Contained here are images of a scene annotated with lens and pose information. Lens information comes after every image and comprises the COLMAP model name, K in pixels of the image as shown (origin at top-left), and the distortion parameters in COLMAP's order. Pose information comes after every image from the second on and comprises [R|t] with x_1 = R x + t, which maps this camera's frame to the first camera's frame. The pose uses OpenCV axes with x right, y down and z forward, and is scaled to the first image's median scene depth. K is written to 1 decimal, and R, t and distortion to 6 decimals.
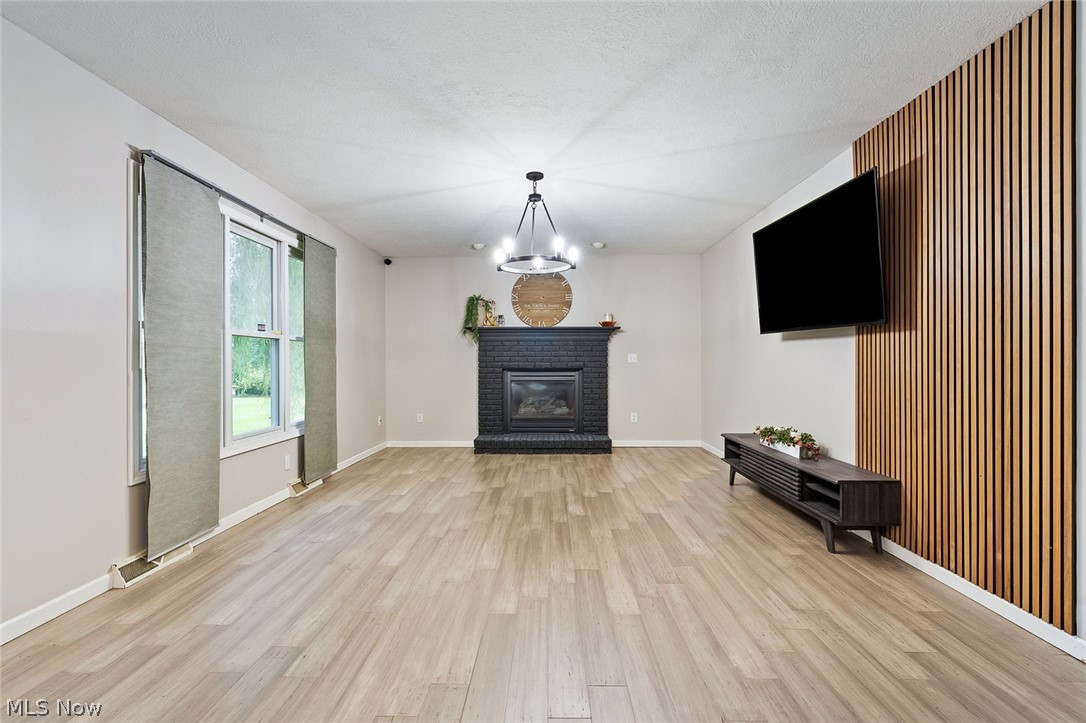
lens RADIAL K [[496.3, 0, 541.7], [0, 496.3, 360.6], [0, 0, 1]] dist [-0.000502, 0.000662]
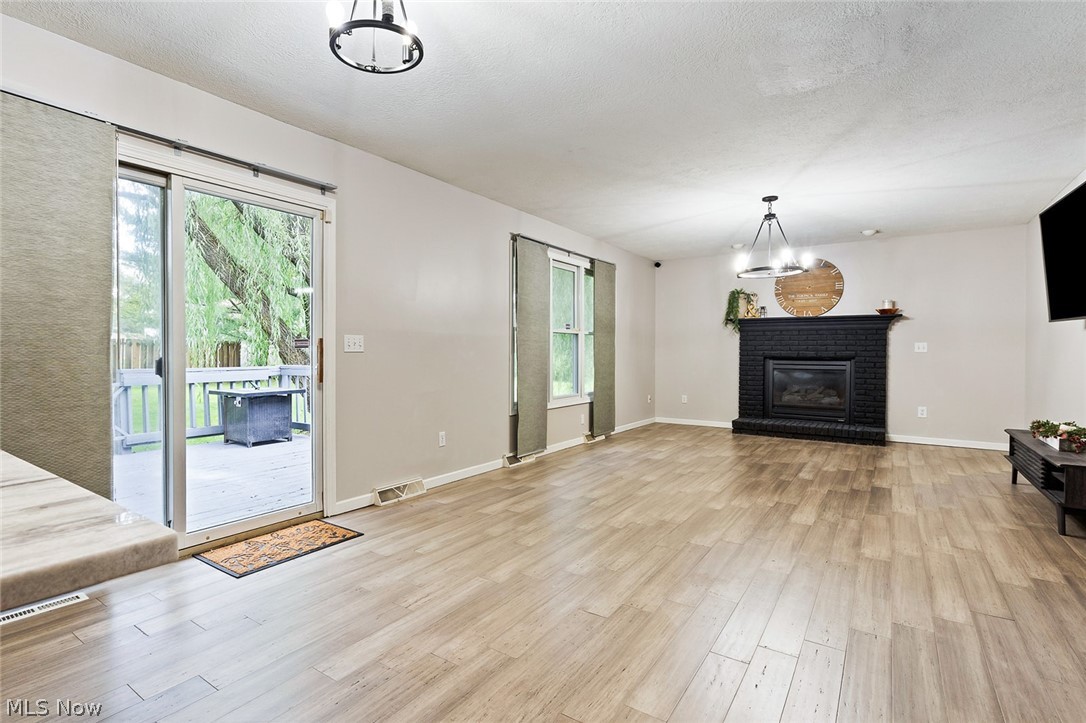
lens RADIAL K [[540.3, 0, 495.1], [0, 540.3, 357.8], [0, 0, 1]] dist [0.005326, 0.002177]
pose [[0.817936, 0.013781, -0.575144, 0.198151], [-0.003821, 0.999821, 0.018521, -0.002216], [0.575296, -0.012952, 0.817843, -0.470043]]
